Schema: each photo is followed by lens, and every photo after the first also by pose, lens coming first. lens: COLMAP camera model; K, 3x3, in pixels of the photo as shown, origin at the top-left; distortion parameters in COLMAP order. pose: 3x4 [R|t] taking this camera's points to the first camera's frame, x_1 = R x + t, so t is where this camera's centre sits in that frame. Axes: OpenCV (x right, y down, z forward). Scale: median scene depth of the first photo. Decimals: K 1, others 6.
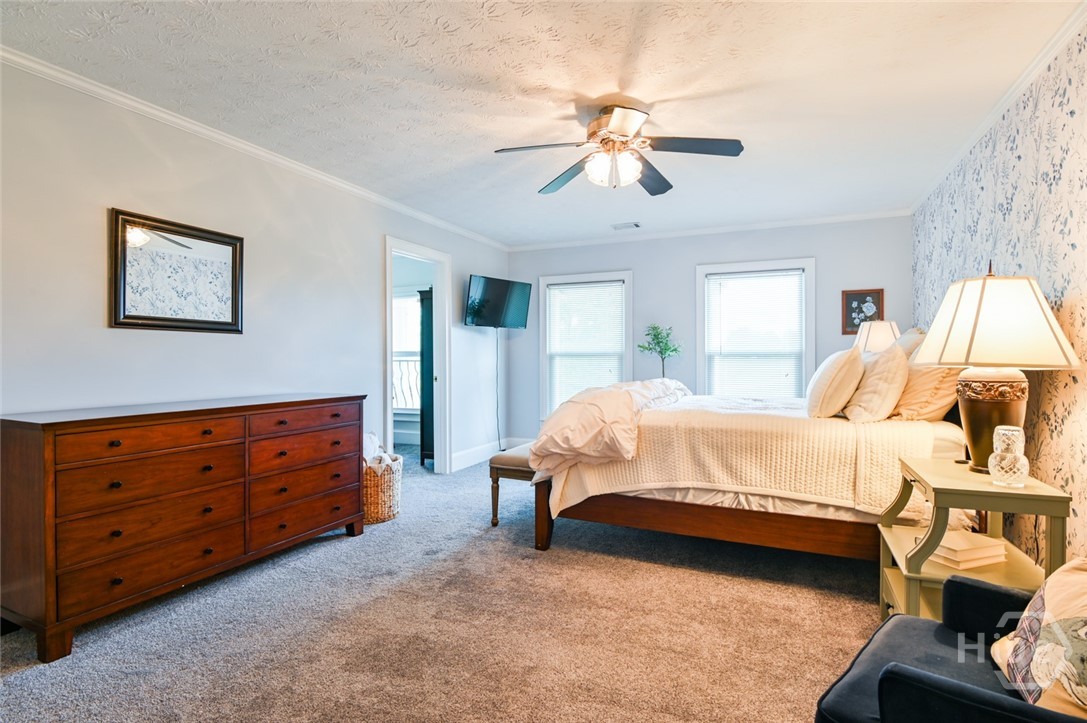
lens RADIAL K [[535.5, 0, 543.8], [0, 535.5, 360.3], [0, 0, 1]] dist [-0.022662, 0.001501]
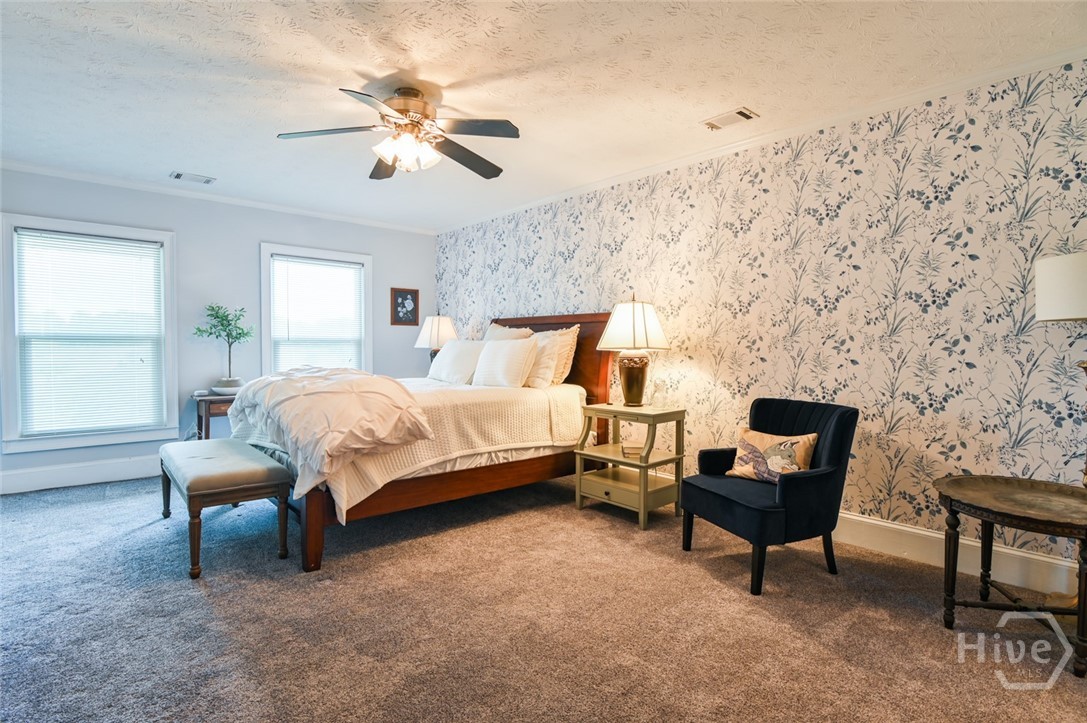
lens RADIAL K [[535.5, 0, 543.8], [0, 535.5, 361.6], [0, 0, 1]] dist [-0.022662, 0.001501]
pose [[0.392828, -0.023505, 0.919312, -0.698054], [-0.001203, 0.999659, 0.026073, 0.003858], [-0.919611, -0.011348, 0.392666, 0.379291]]
